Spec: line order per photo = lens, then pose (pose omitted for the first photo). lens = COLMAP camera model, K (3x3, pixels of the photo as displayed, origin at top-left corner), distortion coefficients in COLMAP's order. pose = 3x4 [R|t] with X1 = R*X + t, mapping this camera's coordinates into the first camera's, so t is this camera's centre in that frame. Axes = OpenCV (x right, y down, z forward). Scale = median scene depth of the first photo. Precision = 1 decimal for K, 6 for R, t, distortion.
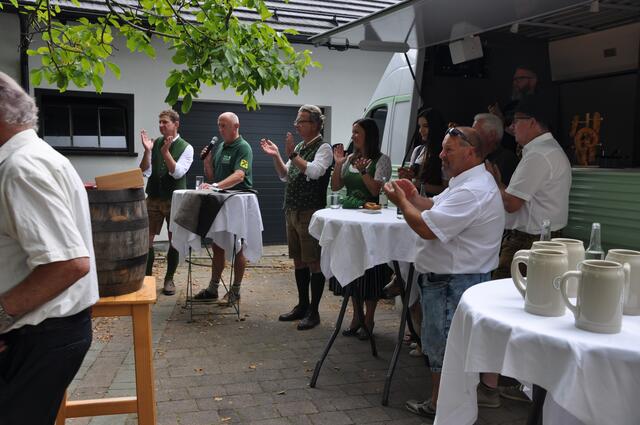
lens RADIAL K [[681.5, 0, 320.0], [0, 681.5, 212.5], [0, 0, 1]] dist [0.004903, 0.009930]
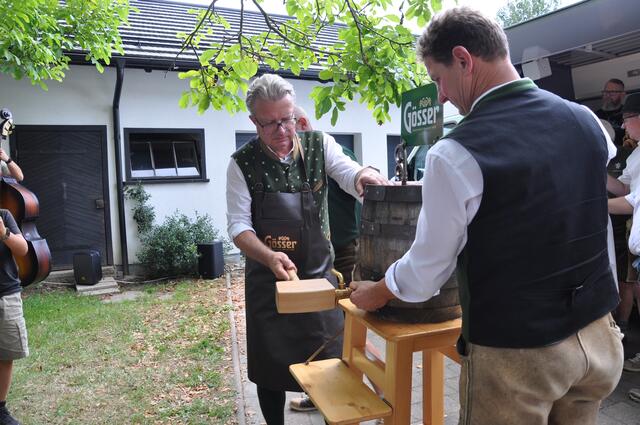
lens RADIAL K [[498.0, 0, 320.0], [0, 498.0, 212.5], [0, 0, 1]] dist [-0.156386, 0.114543]
pose [[0.993553, -0.061891, 0.094985, -0.170792], [0.064038, 0.997753, -0.019719, -0.001446], [-0.093551, 0.025675, 0.995283, 0.150740]]
